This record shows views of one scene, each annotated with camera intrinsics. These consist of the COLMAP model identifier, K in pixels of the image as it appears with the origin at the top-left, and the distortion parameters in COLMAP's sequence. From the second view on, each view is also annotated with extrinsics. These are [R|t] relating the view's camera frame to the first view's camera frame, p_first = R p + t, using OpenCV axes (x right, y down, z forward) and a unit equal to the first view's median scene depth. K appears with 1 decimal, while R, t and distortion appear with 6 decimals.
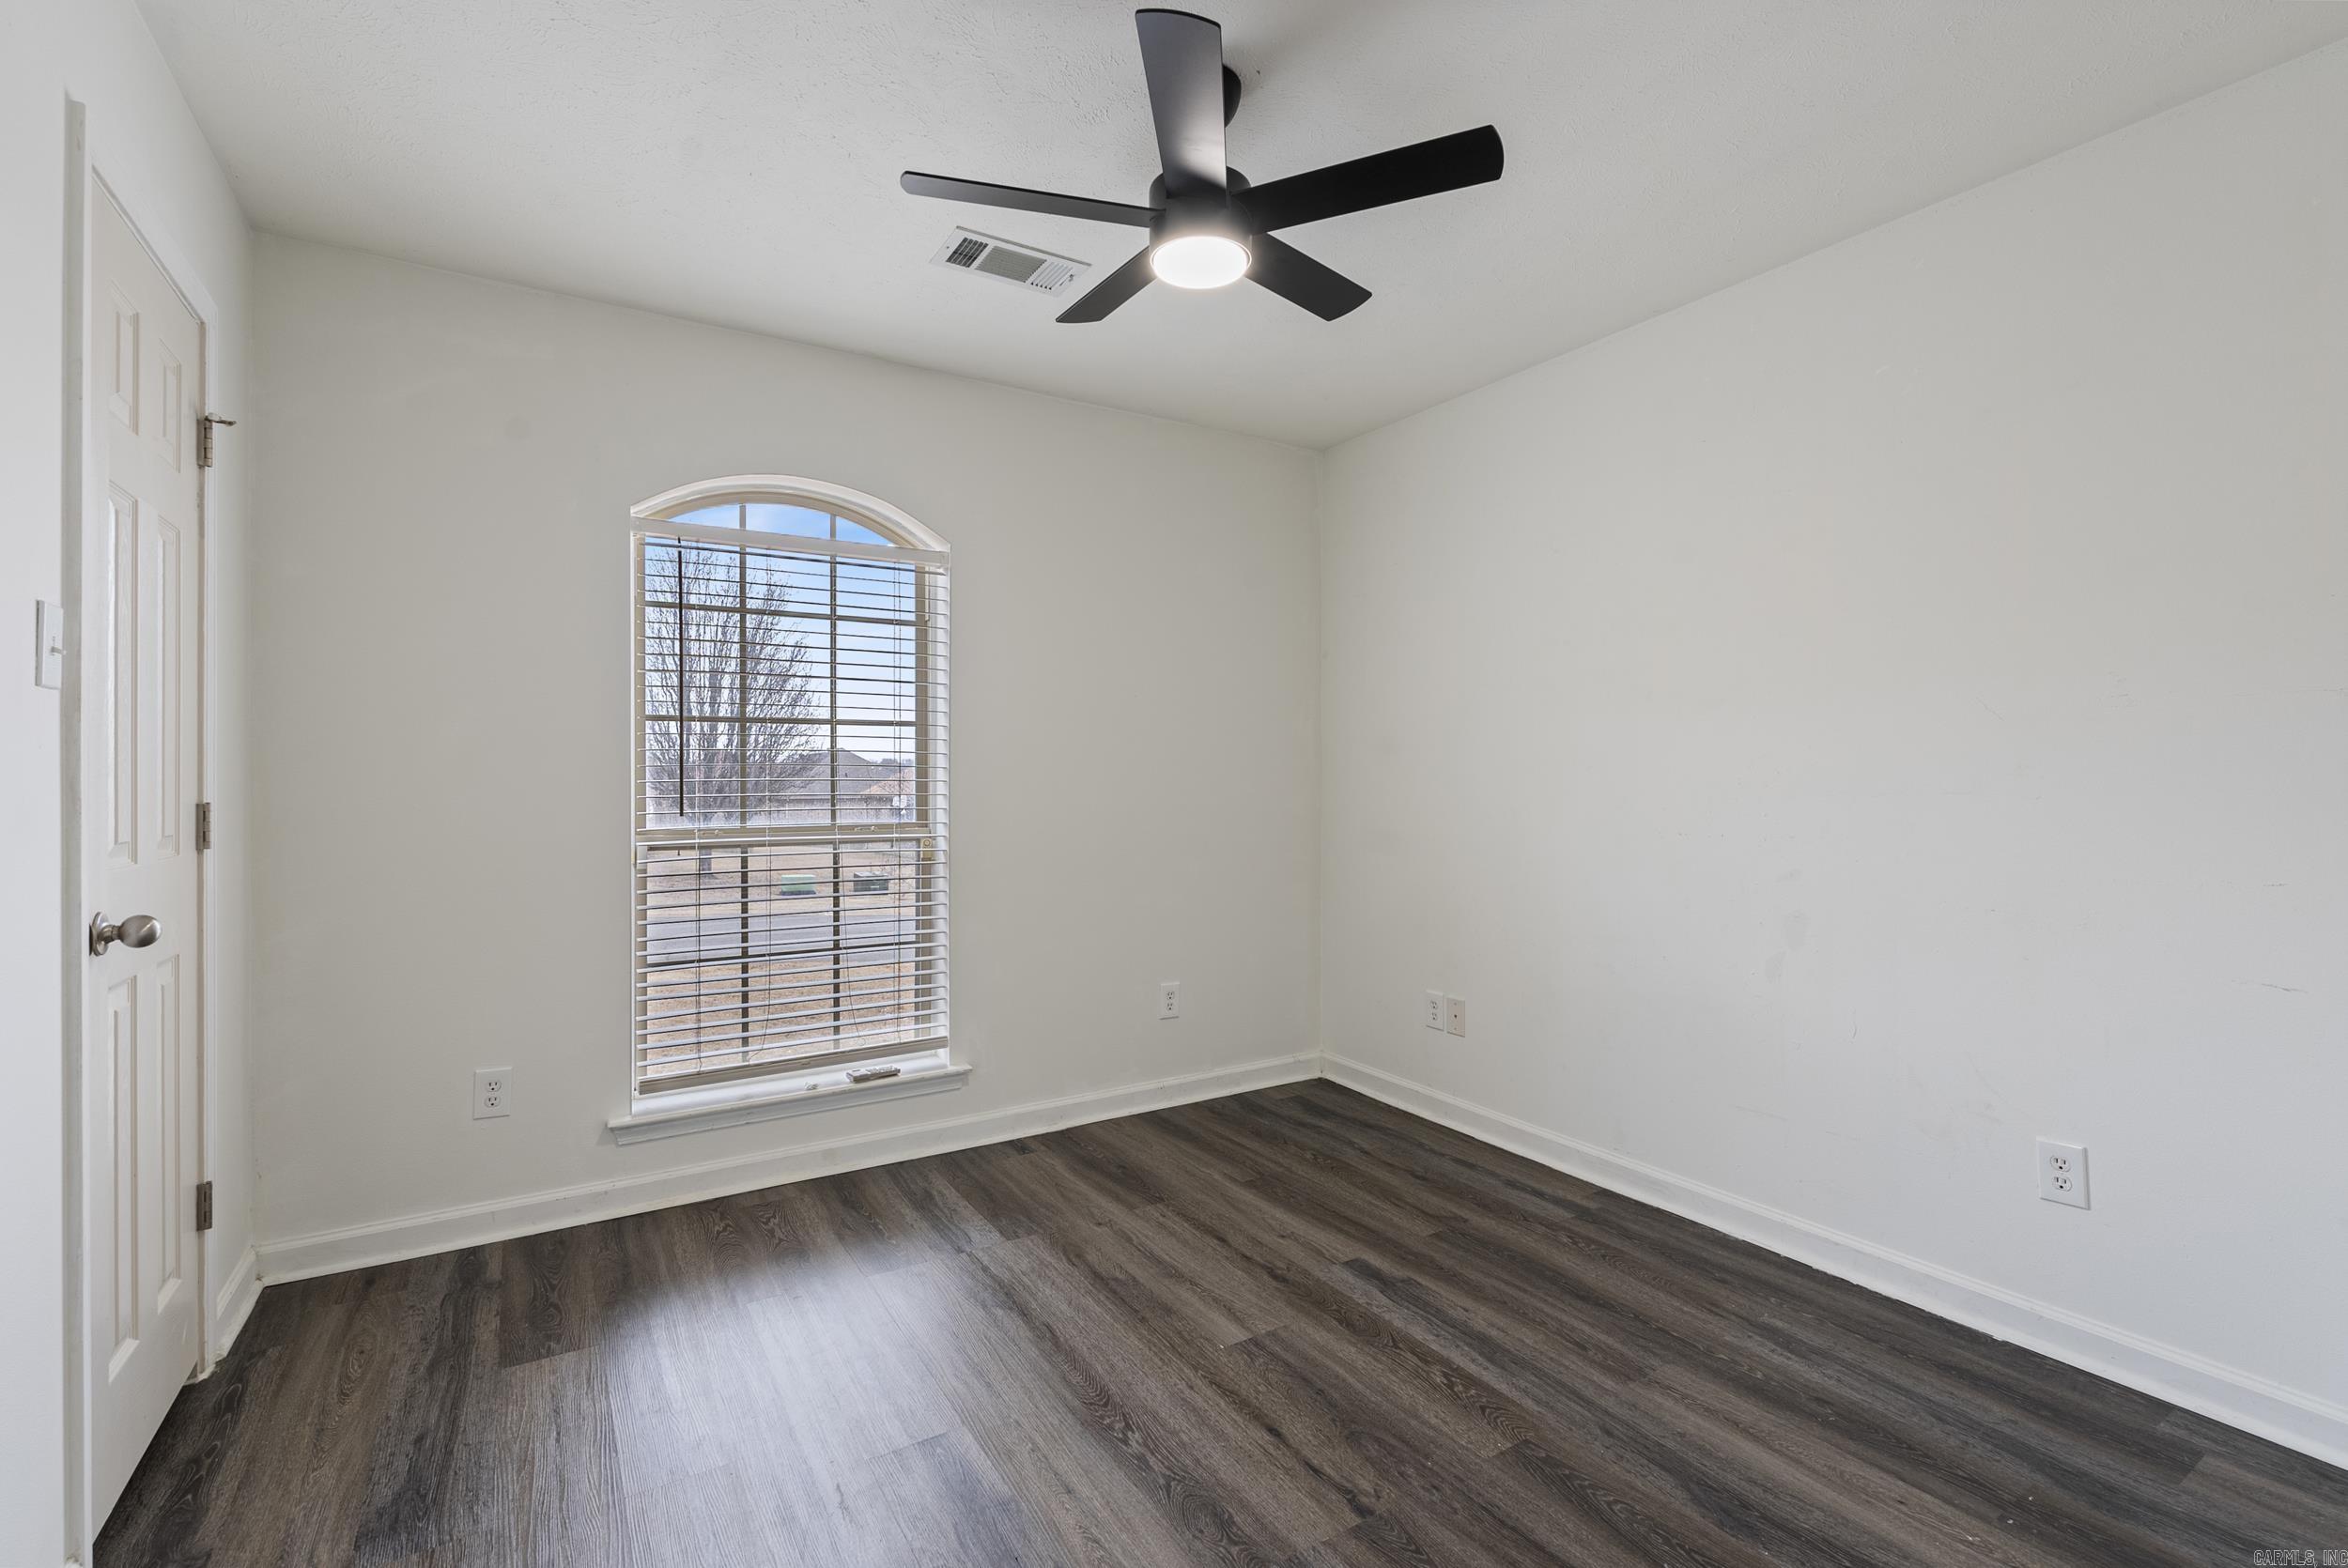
lens RADIAL K [[1032.4, 0, 1177.0], [0, 1032.4, 783.5], [0, 0, 1]] dist [-0.003054, -0.000552]
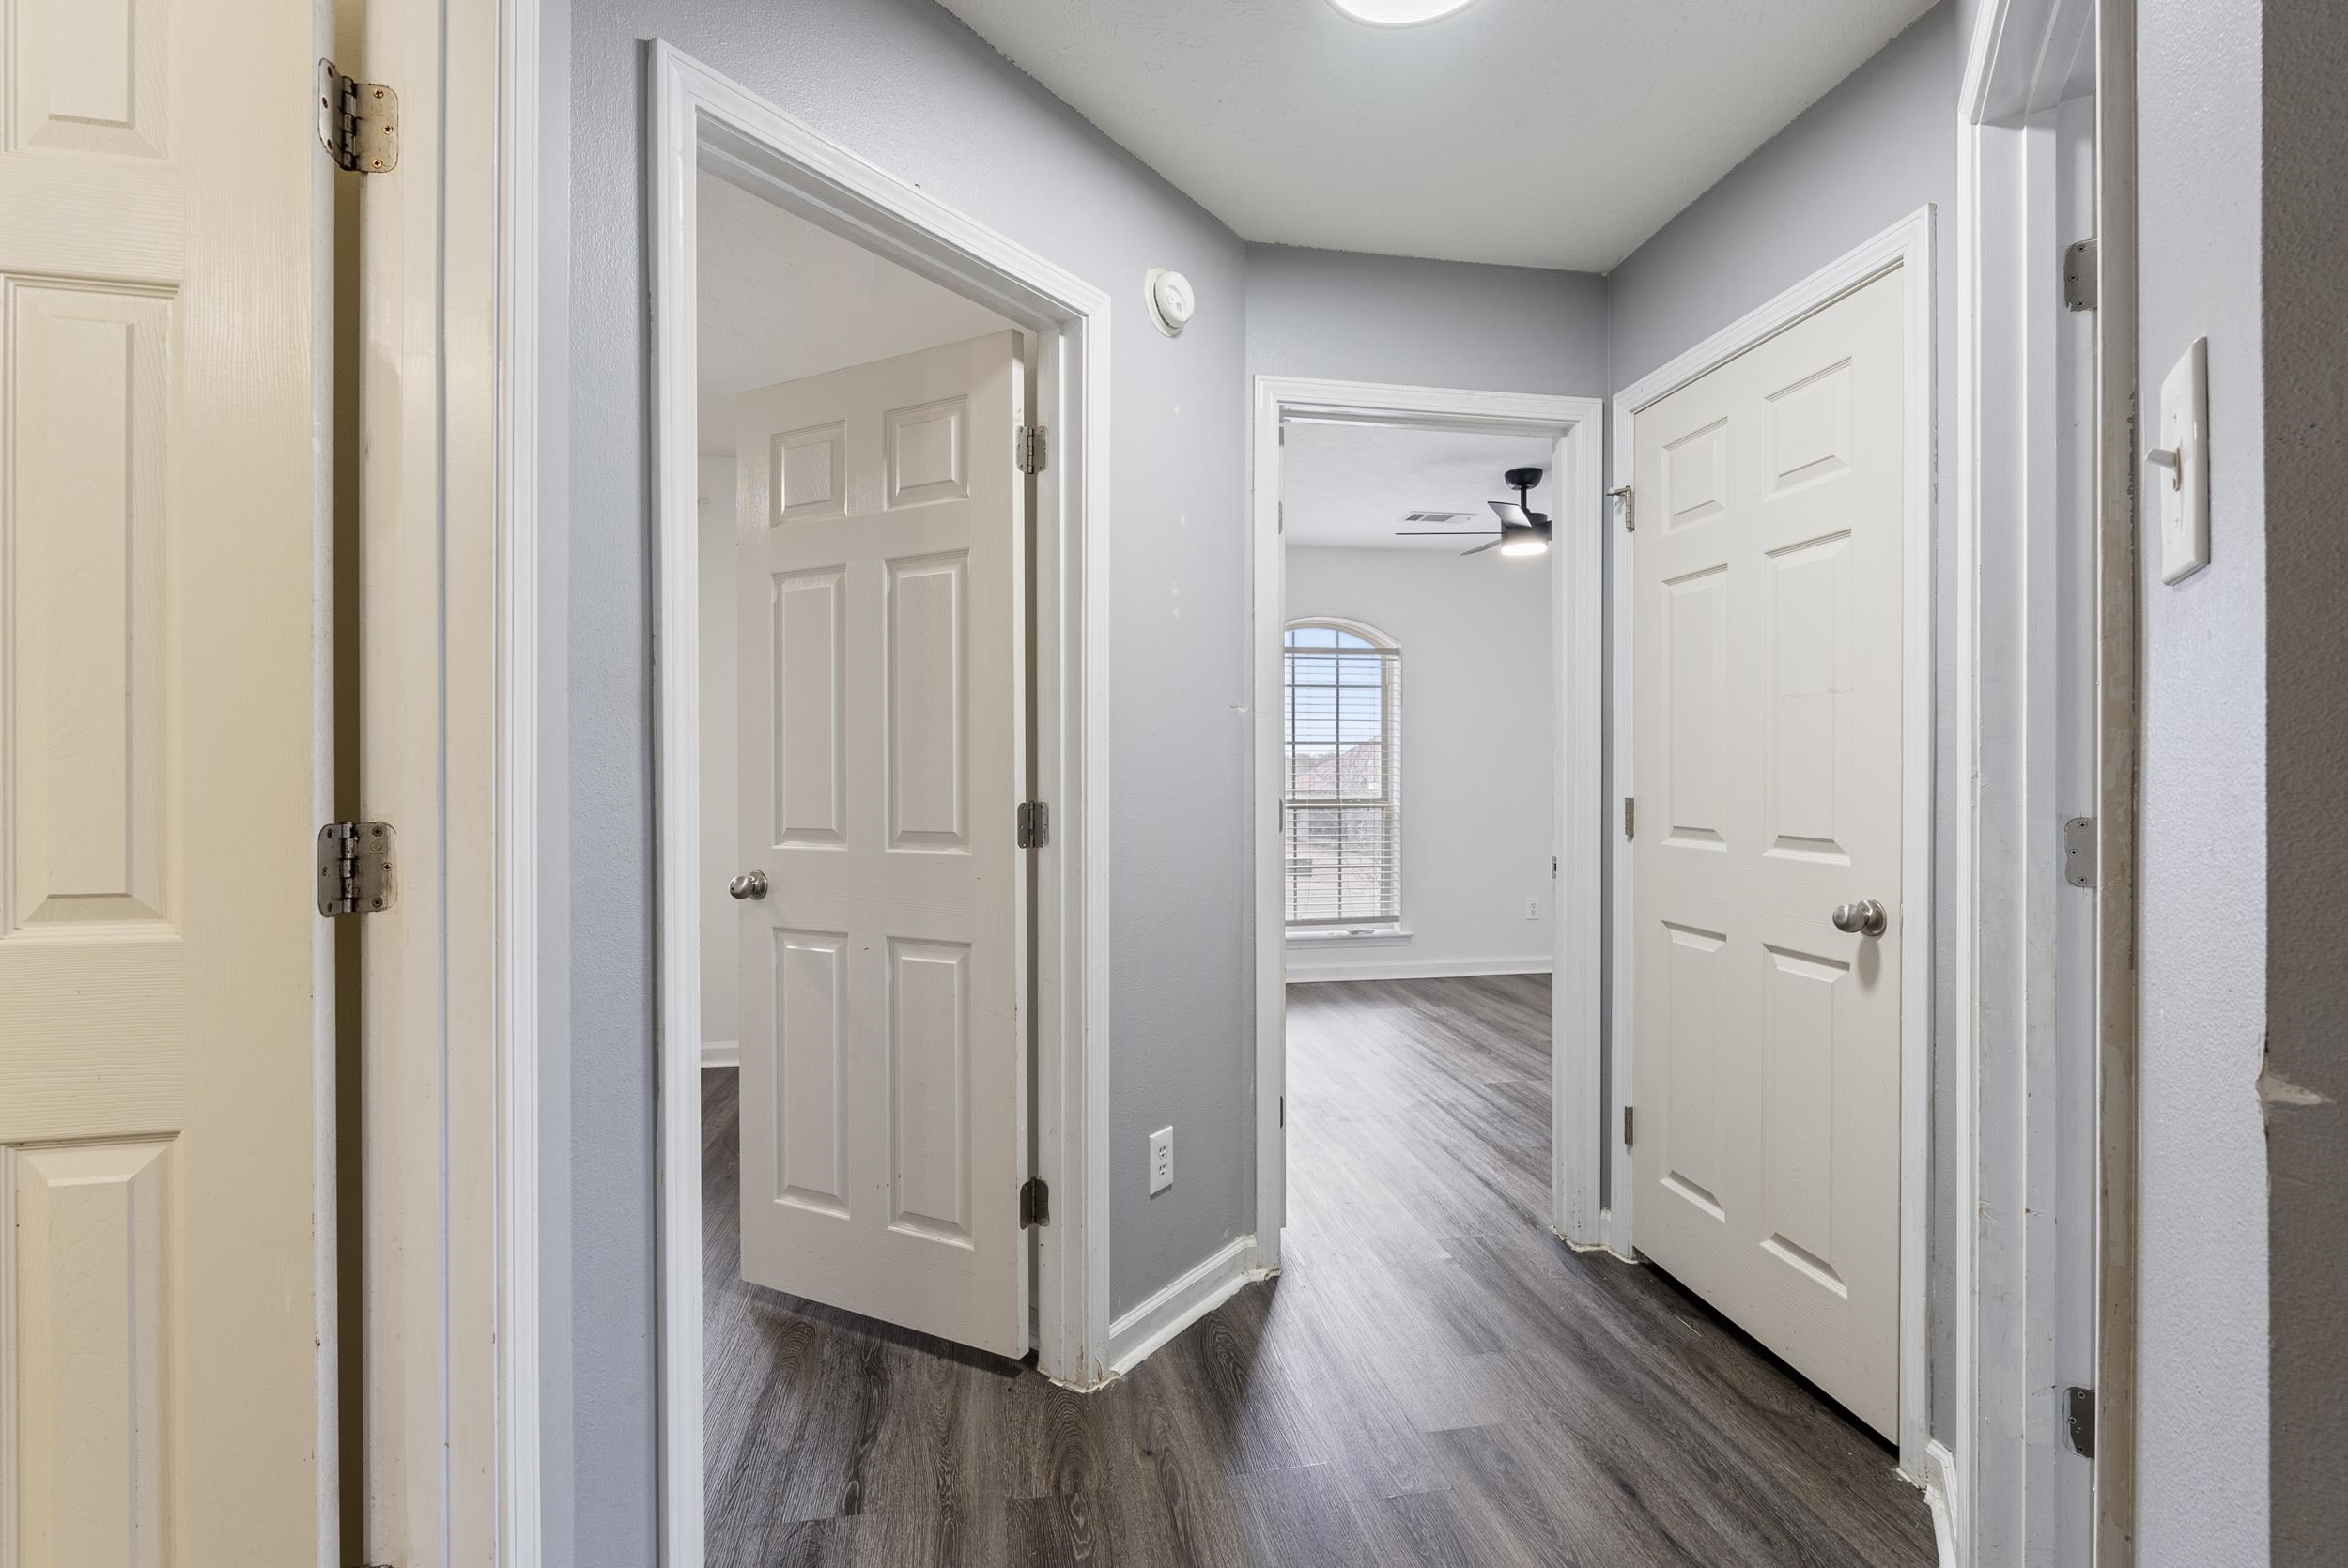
lens RADIAL K [[1032.4, 0, 1177.0], [0, 1032.4, 783.5], [0, 0, 1]] dist [-0.003054, -0.000552]
pose [[0.925501, 0.001838, -0.378742, 0.103547], [0.002641, 0.999933, 0.011307, -0.009299], [0.378737, -0.011465, 0.925433, -0.828979]]
